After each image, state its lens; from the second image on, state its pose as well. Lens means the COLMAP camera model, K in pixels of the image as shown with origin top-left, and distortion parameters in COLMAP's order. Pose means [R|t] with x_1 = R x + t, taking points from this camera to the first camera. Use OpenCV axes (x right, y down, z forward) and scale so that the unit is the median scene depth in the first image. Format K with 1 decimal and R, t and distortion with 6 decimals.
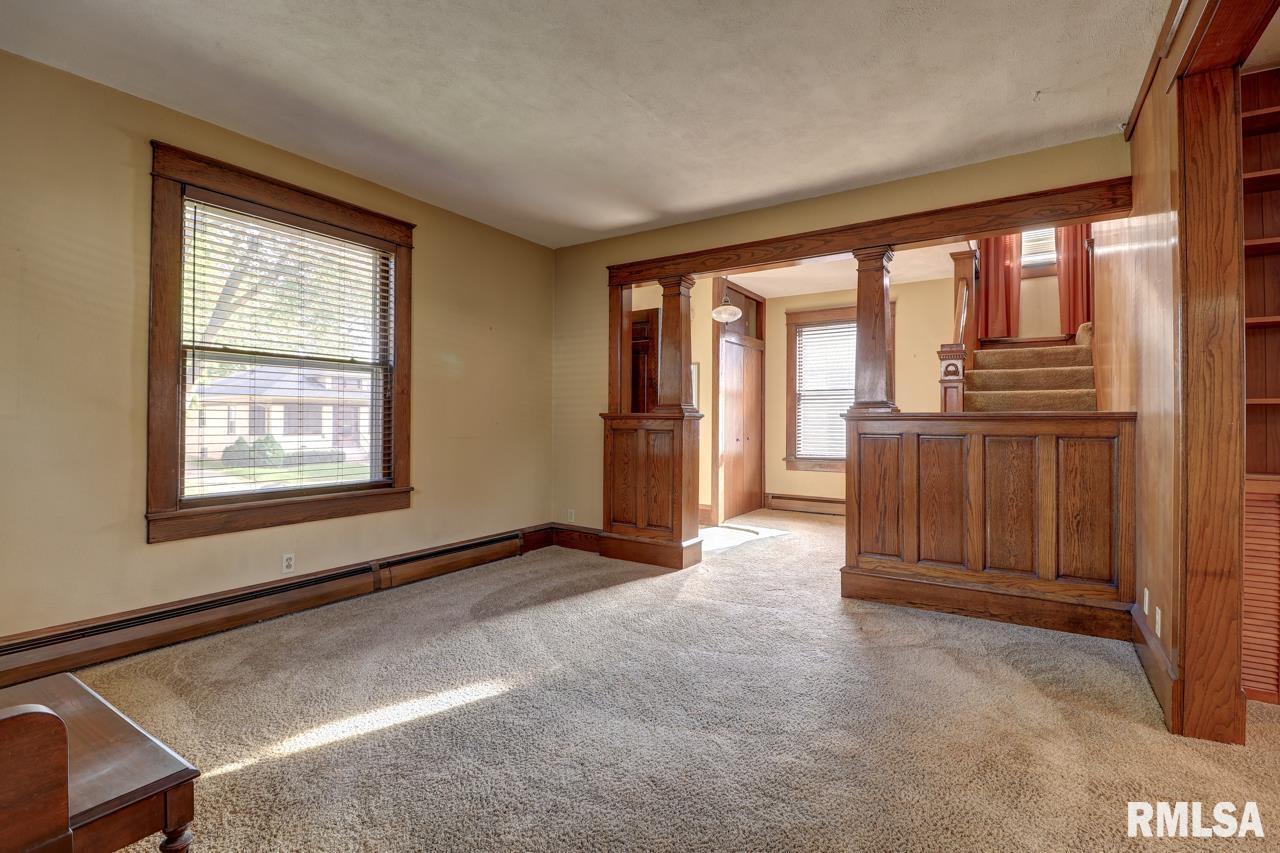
lens RADIAL K [[587.6, 0, 636.6], [0, 587.6, 418.6], [0, 0, 1]] dist [-0.002229, -0.011387]
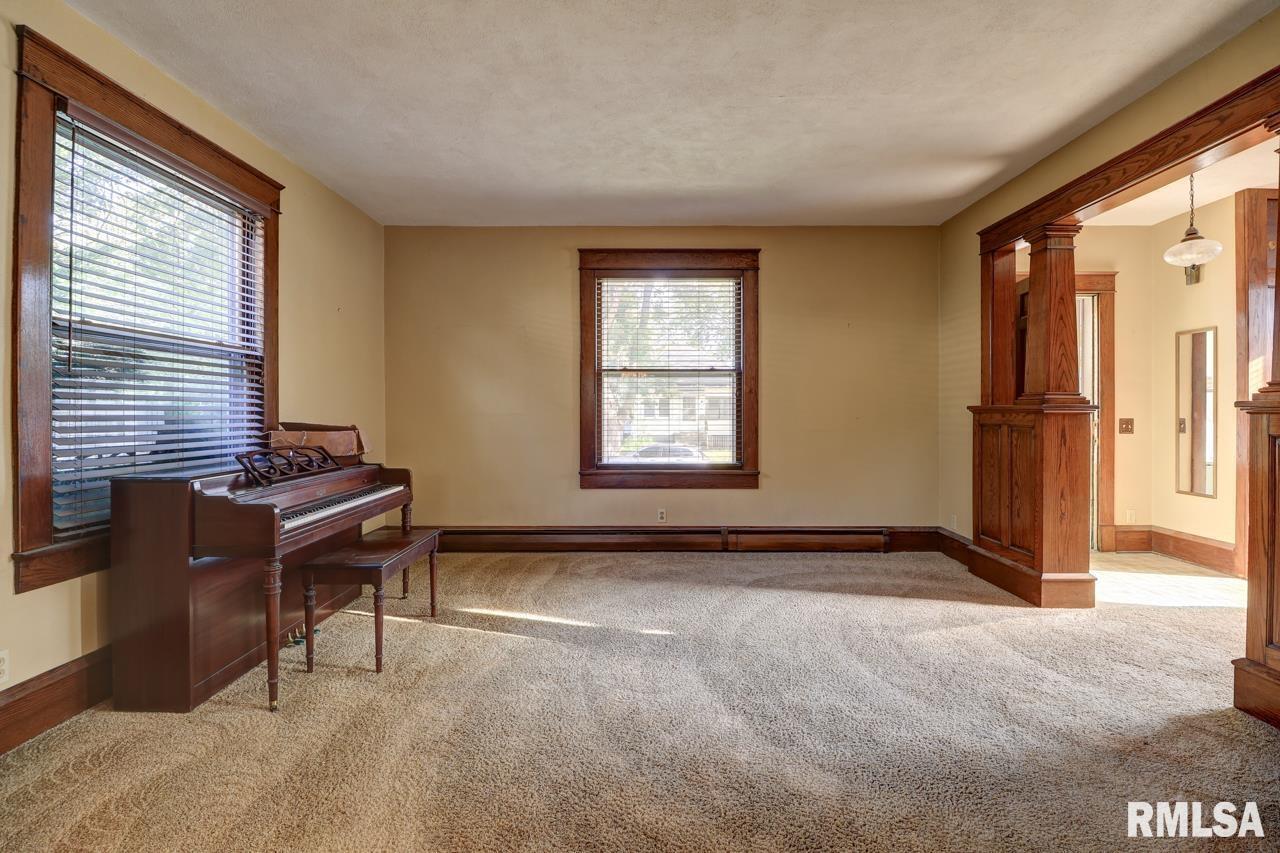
lens RADIAL K [[587.6, 0, 646.4], [0, 587.6, 417.6], [0, 0, 1]] dist [-0.002229, -0.011387]
pose [[0.538779, 0.000352, -0.842447, 0.494510], [0.006489, 0.999969, 0.004568, 0.001246], [0.842422, -0.007927, 0.538760, 0.169836]]
